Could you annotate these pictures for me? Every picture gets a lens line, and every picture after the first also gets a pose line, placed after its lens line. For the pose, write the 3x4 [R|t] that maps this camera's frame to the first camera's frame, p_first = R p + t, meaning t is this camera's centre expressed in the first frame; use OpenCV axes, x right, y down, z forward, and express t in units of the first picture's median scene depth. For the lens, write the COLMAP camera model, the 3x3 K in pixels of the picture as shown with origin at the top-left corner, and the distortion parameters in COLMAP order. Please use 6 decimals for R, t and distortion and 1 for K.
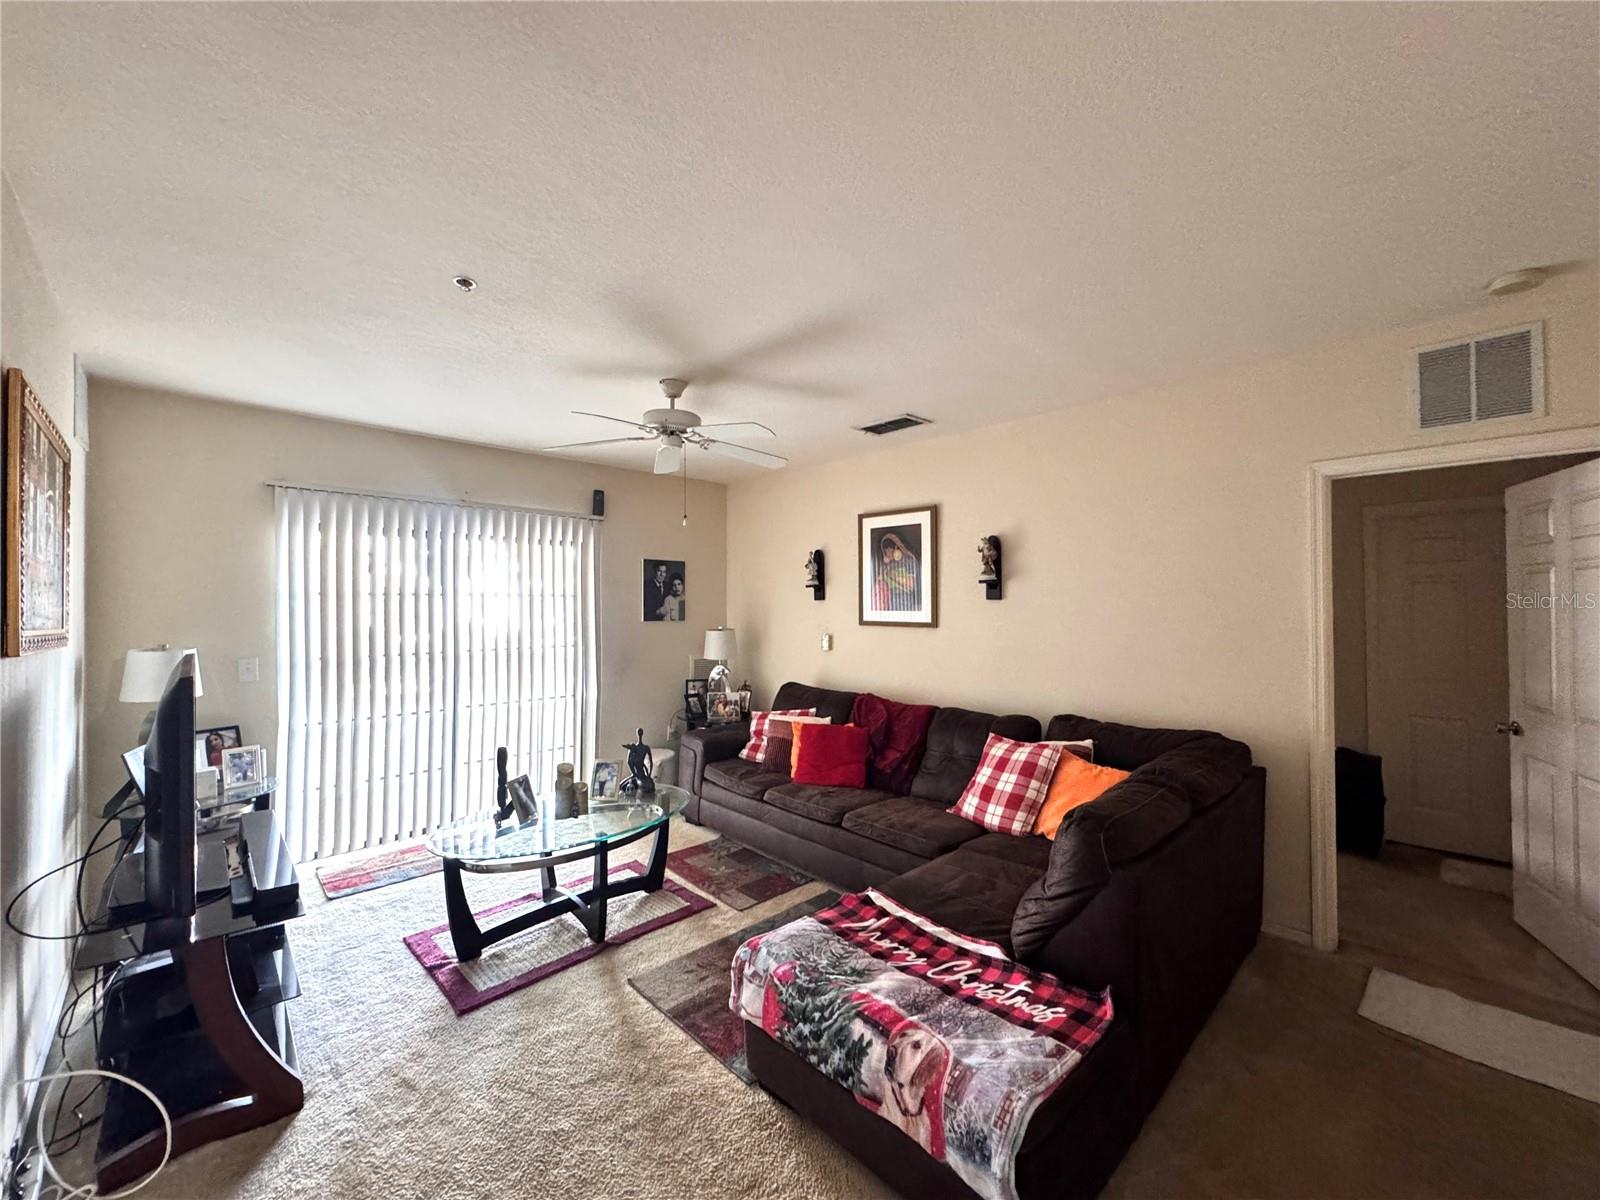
lens RADIAL K [[636.4, 0, 800.6], [0, 636.4, 601.5], [0, 0, 1]] dist [-0.004291, 0.000109]
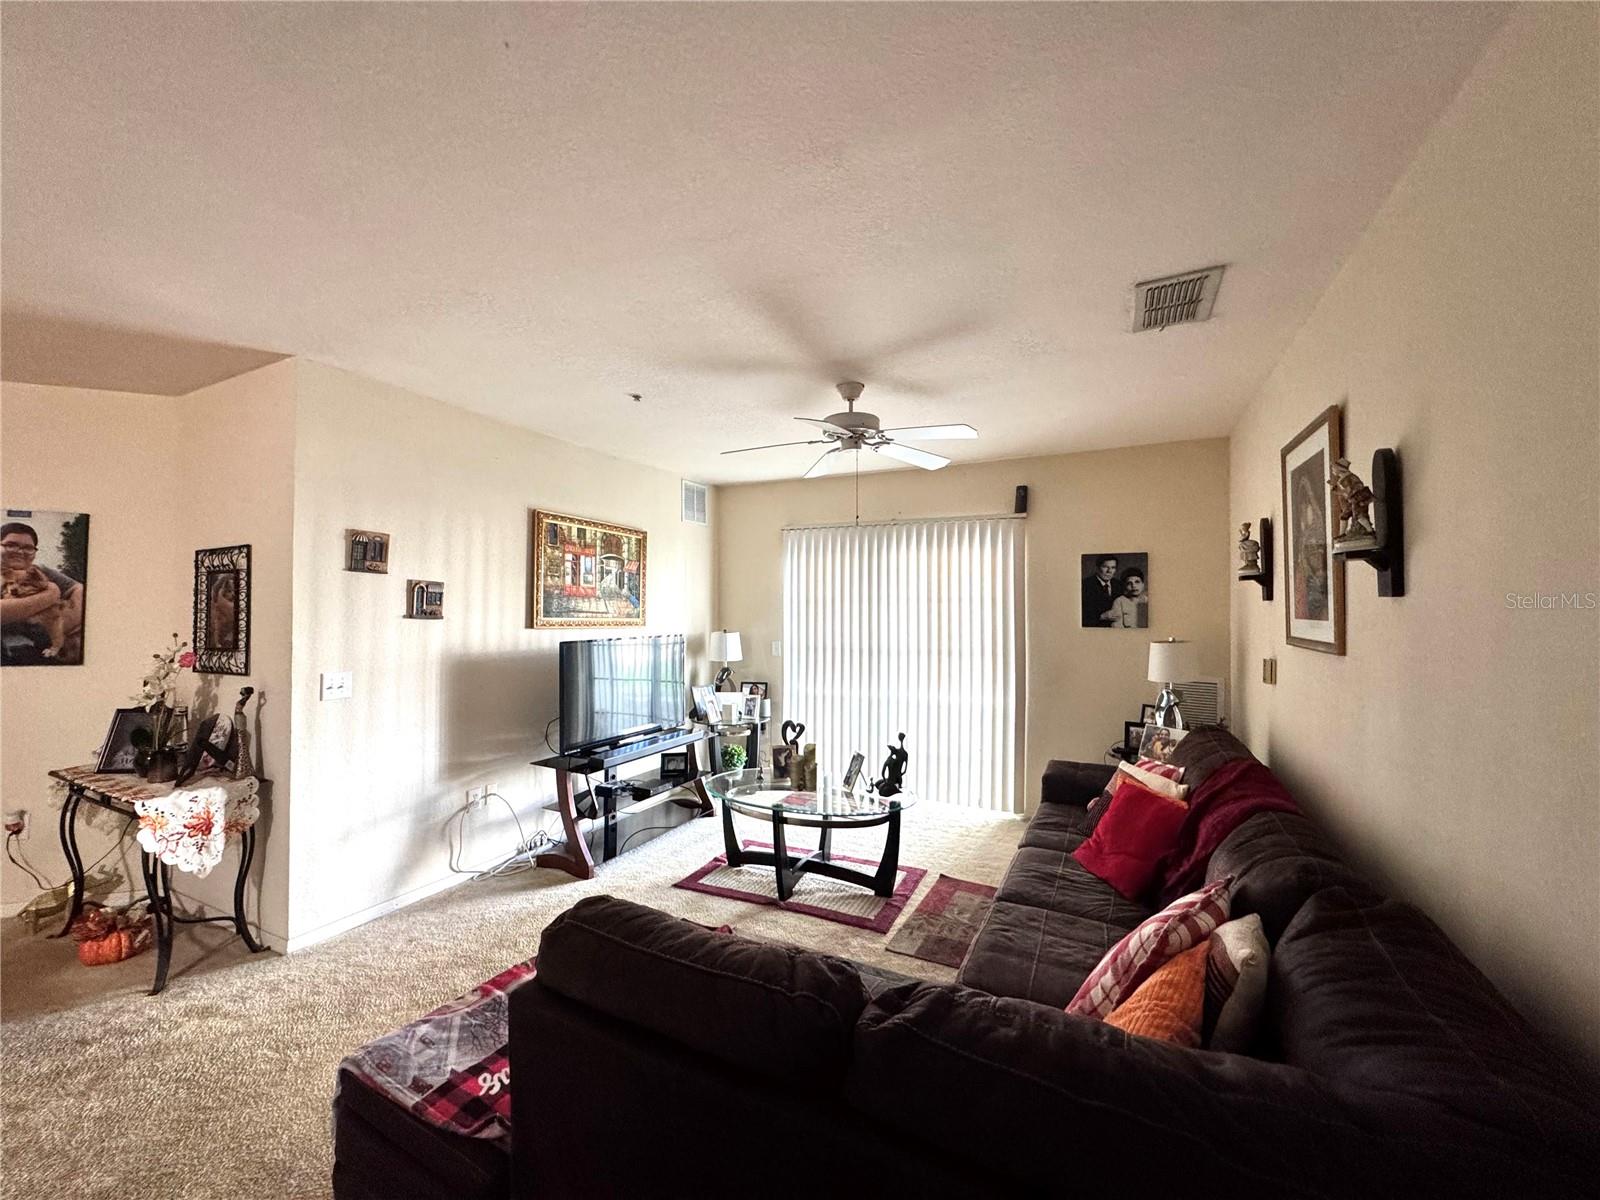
lens RADIAL K [[636.4, 0, 801.0], [0, 636.4, 596.7], [0, 0, 1]] dist [-0.004291, 0.000109]
pose [[0.330622, -0.016059, -0.943626, 0.509190], [0.001310, 0.999862, -0.016557, 0.004513], [0.943762, 0.004238, 0.330598, 0.420751]]
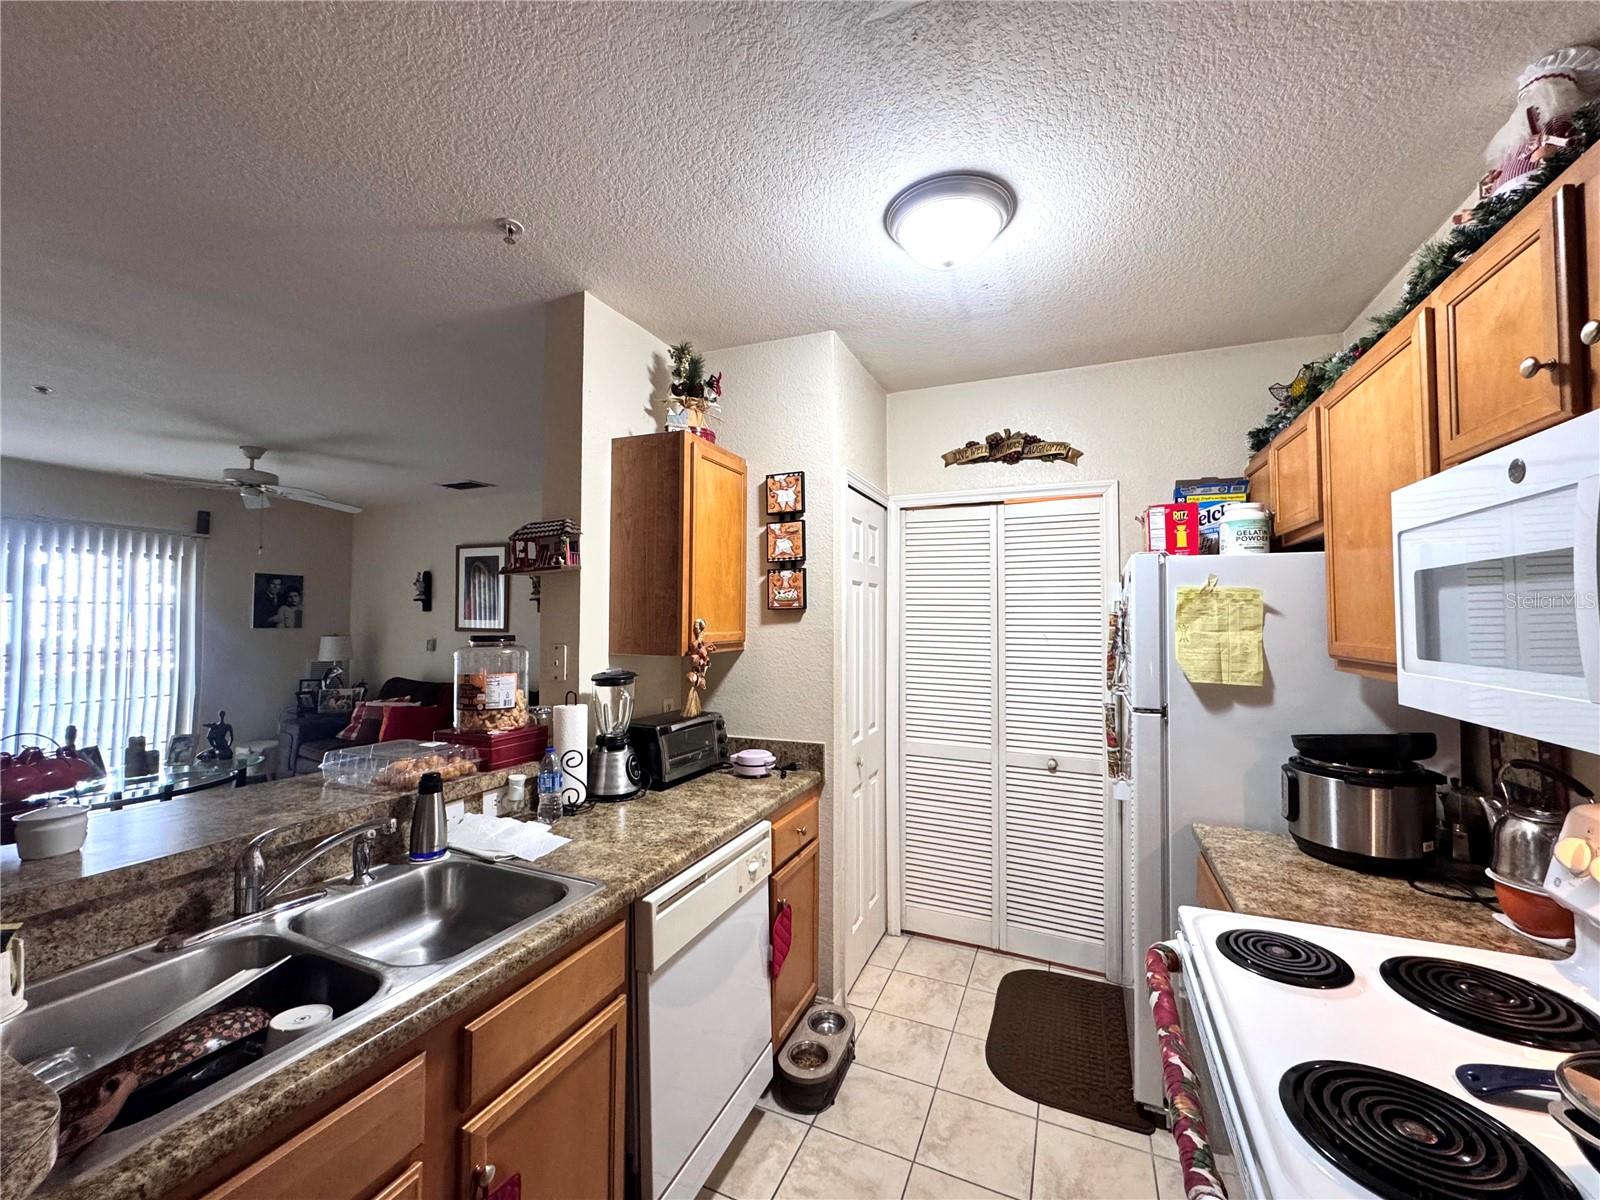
lens RADIAL K [[636.4, 0, 799.7], [0, 636.4, 599.3], [0, 0, 1]] dist [-0.004291, 0.000109]
pose [[0.925969, 0.020344, 0.377051, 0.264484], [-0.010722, 0.999562, -0.027599, 0.000990], [-0.377447, 0.021513, 0.925781, -0.481161]]
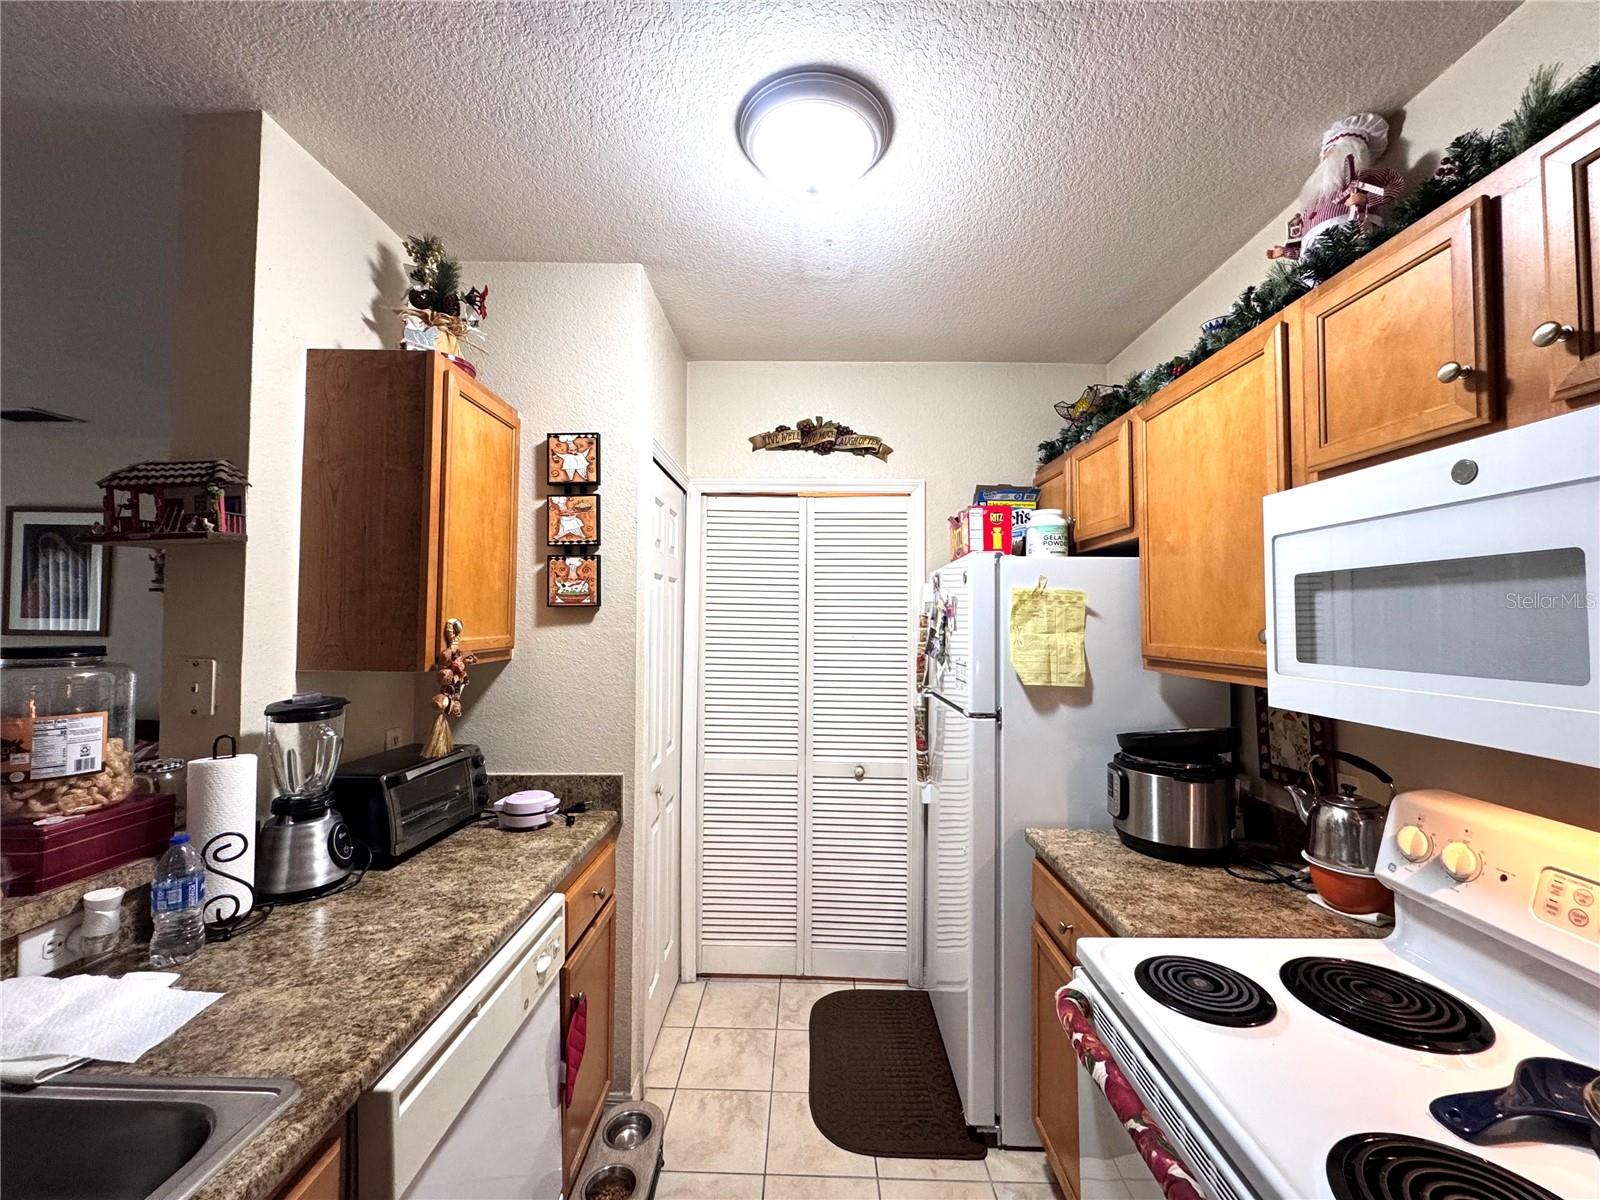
lens RADIAL K [[636.4, 0, 800.3], [0, 636.4, 599.5], [0, 0, 1]] dist [-0.004291, 0.000109]
pose [[0.709563, 0.032444, 0.703895, 0.267049], [-0.014486, 0.999400, -0.031462, 0.000972], [-0.704493, 0.012127, 0.709607, -0.382230]]
